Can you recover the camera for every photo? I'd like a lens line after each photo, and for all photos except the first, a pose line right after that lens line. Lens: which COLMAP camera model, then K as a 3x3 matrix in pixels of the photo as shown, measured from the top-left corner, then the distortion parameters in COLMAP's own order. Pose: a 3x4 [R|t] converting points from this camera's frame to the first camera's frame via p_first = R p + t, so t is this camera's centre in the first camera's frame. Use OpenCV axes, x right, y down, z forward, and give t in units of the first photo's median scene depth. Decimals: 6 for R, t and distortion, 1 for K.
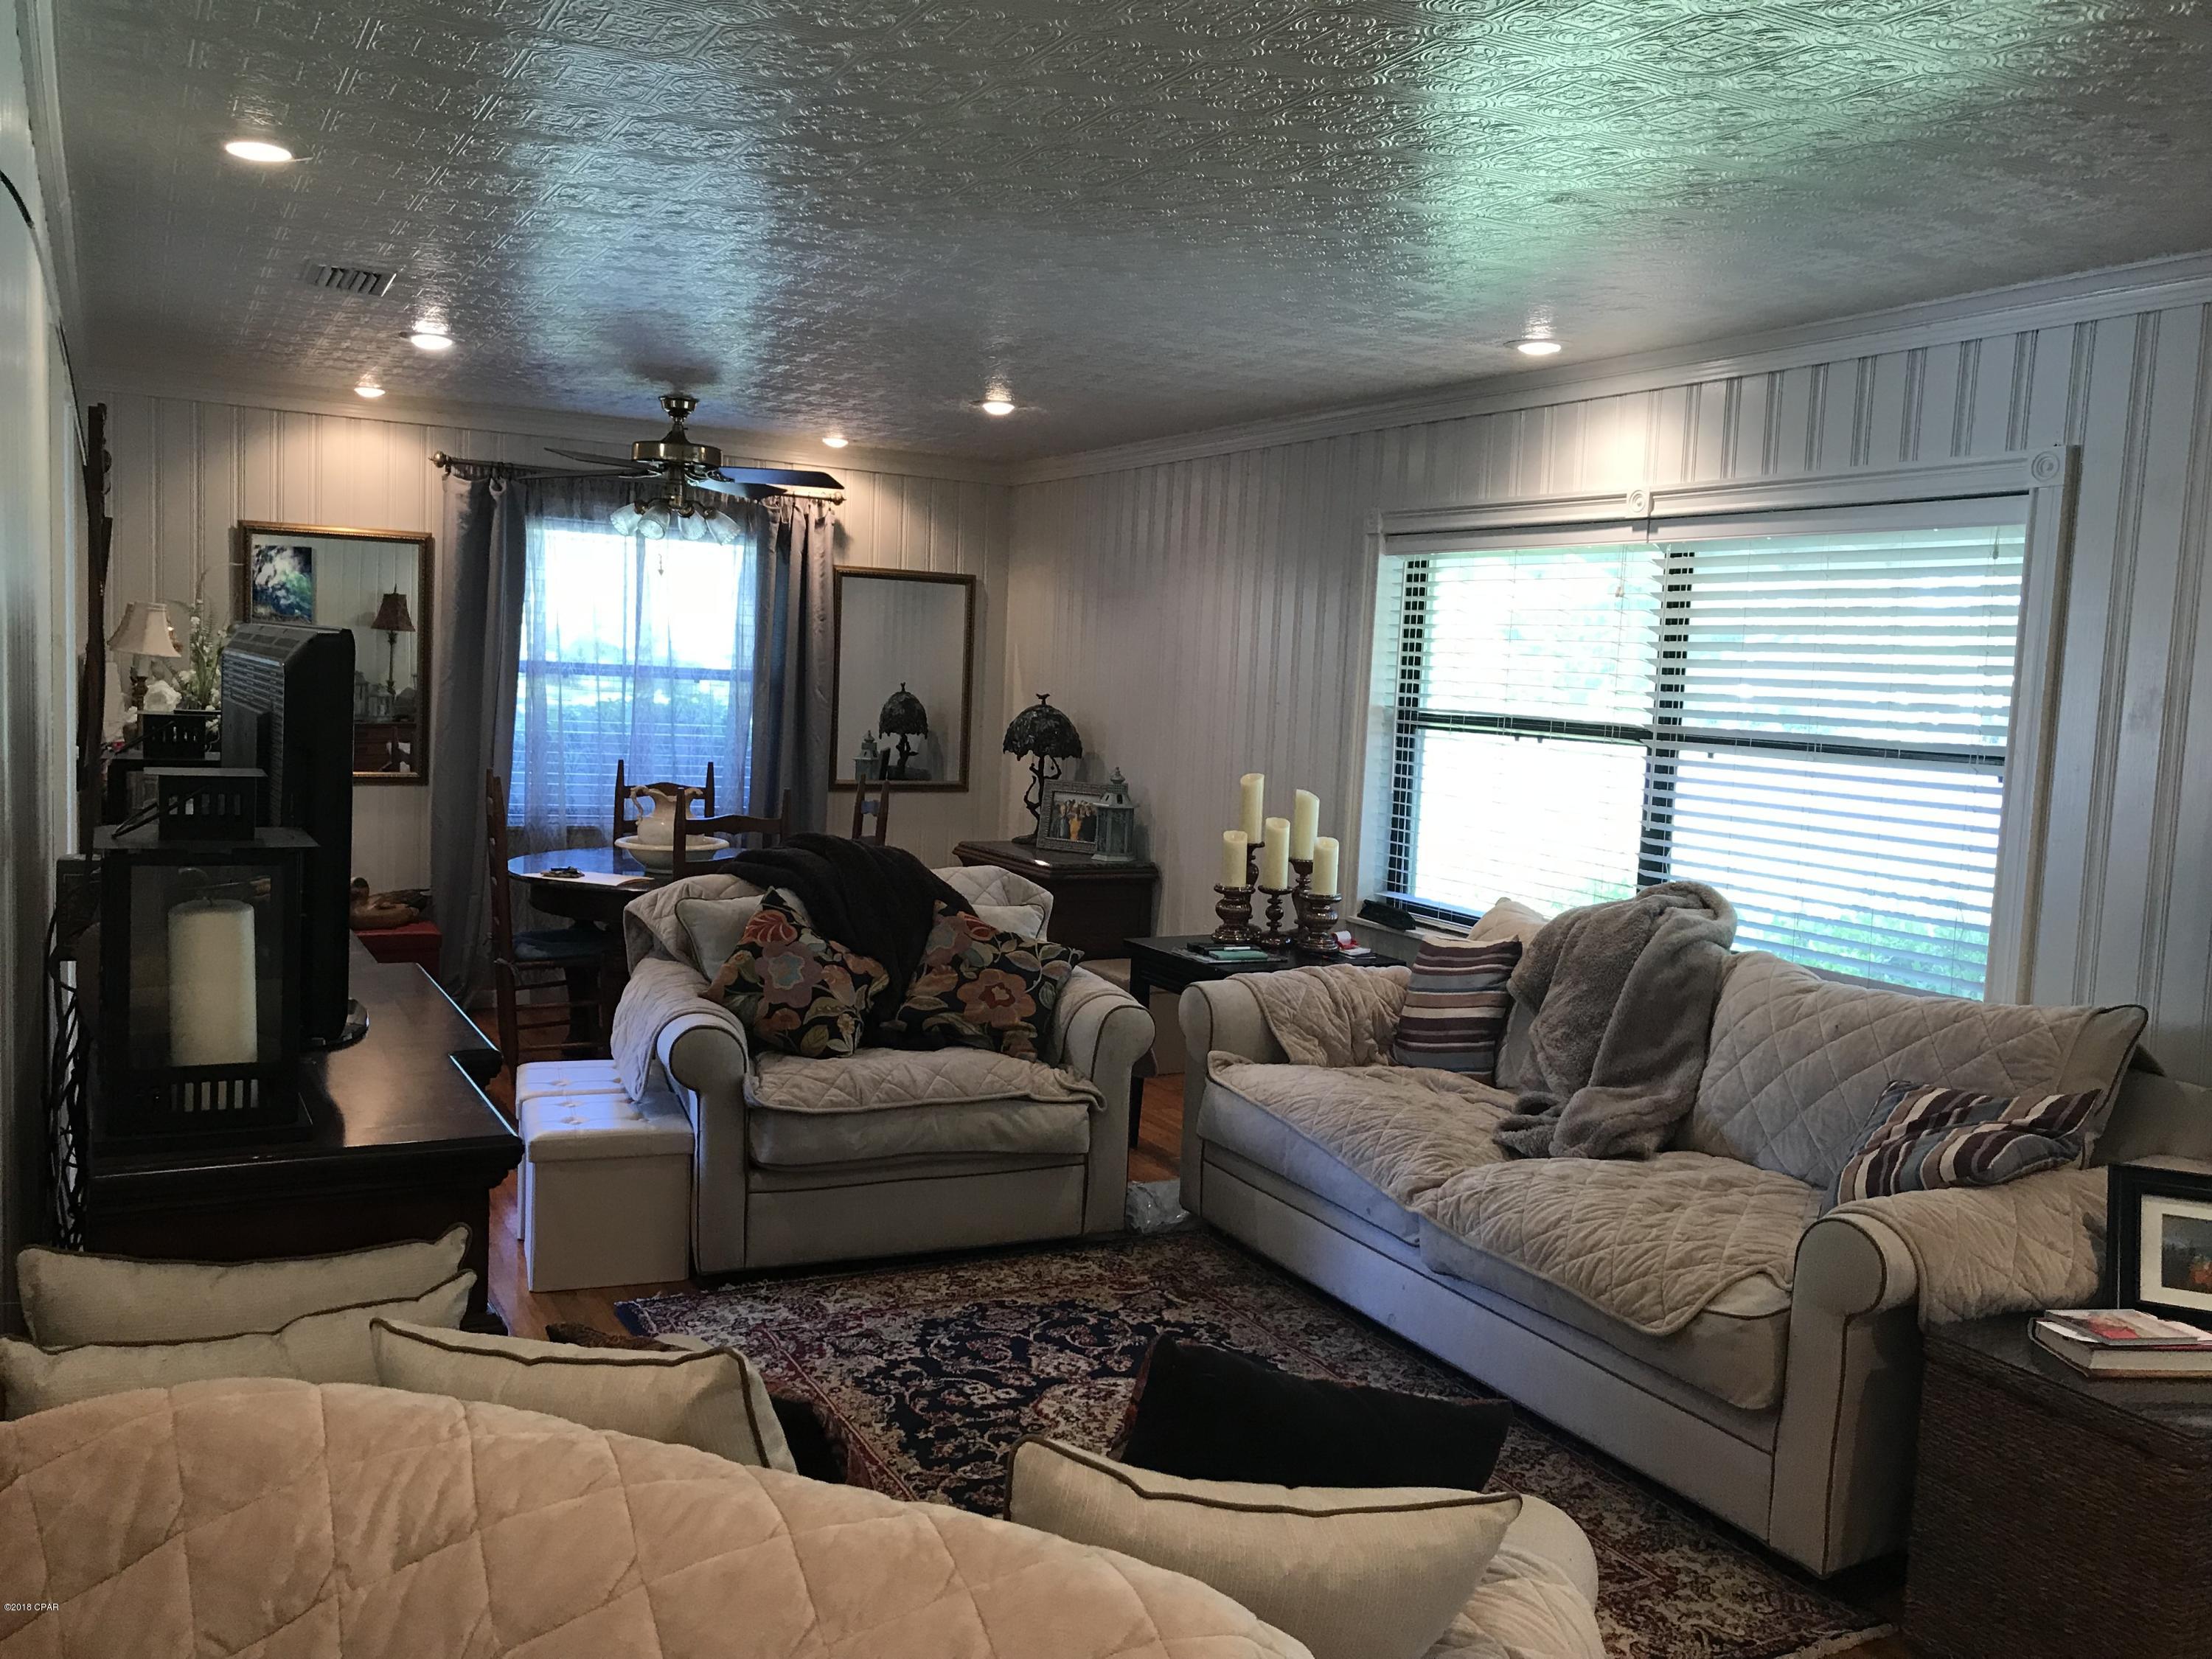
lens RADIAL K [[1813.3, 0, 1103.7], [0, 1813.3, 833.5], [0, 0, 1]] dist [0.034351, -0.046567]
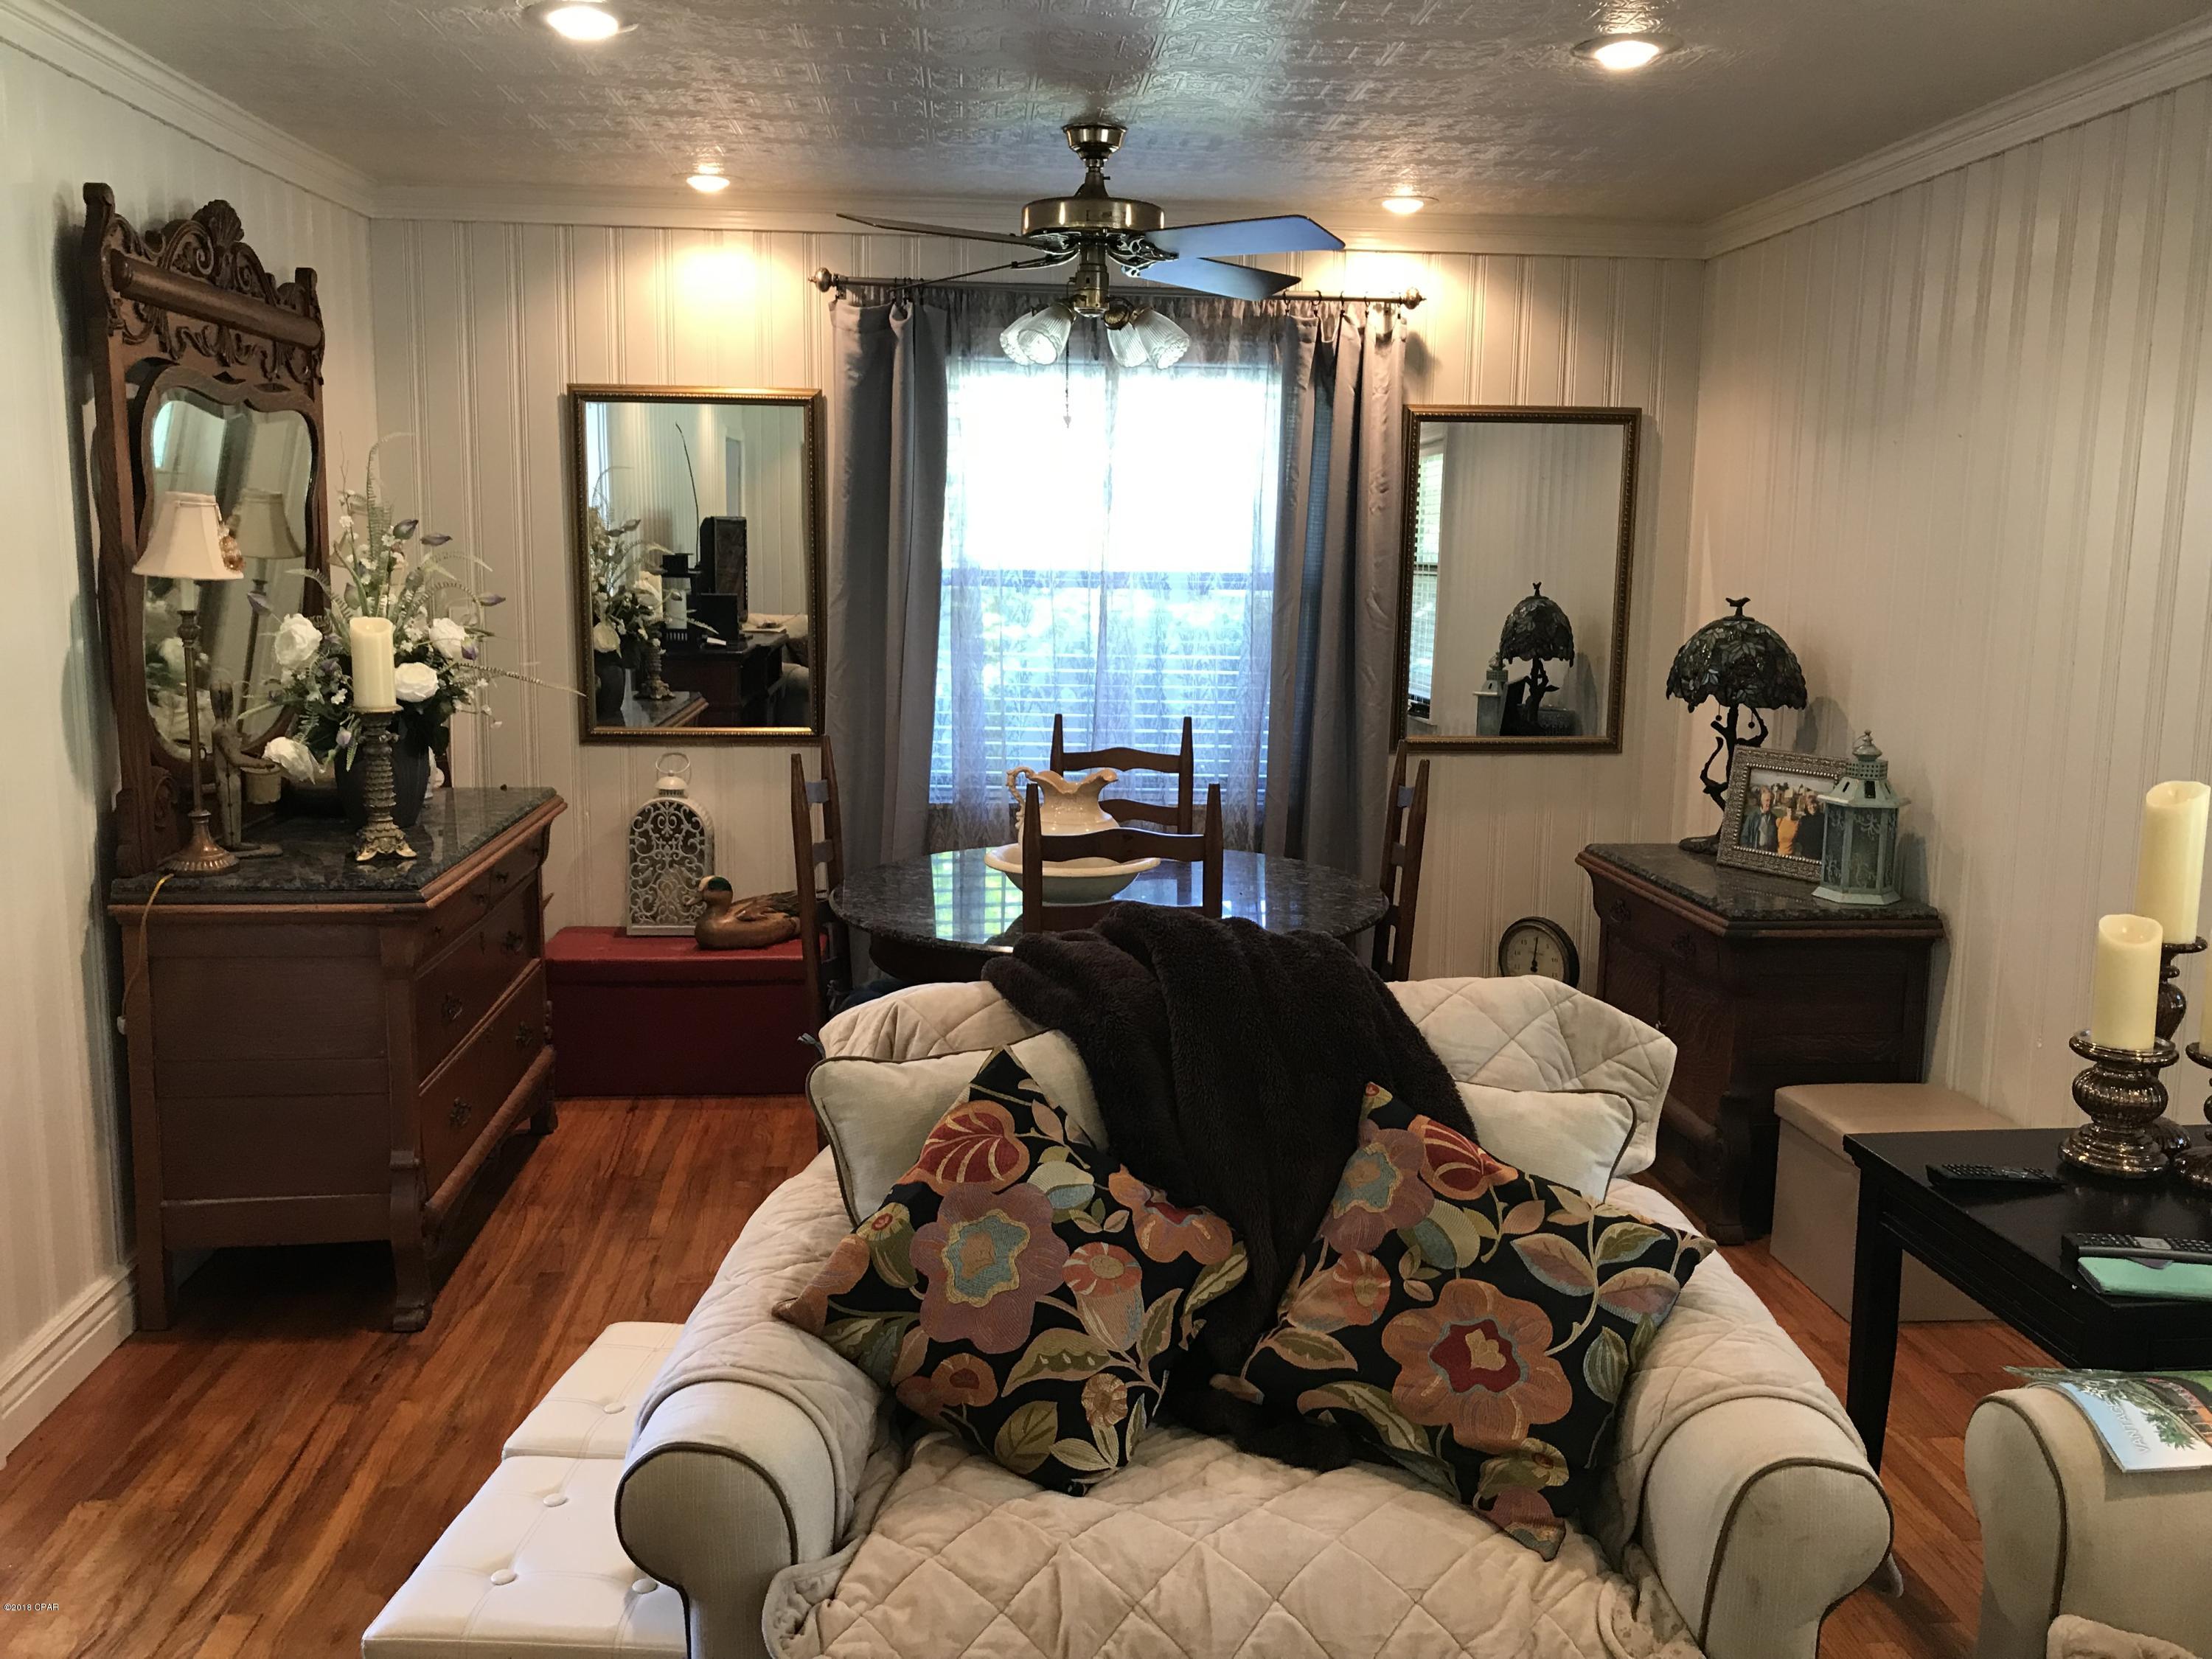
lens RADIAL K [[1813.3, 0, 1097.4], [0, 1813.3, 817.7], [0, 0, 1]] dist [0.034351, -0.046567]
pose [[0.914497, 0.028251, -0.403605, 0.019193], [-0.009096, 0.998743, 0.049299, -0.038593], [0.404491, -0.041413, 0.913604, 0.434986]]
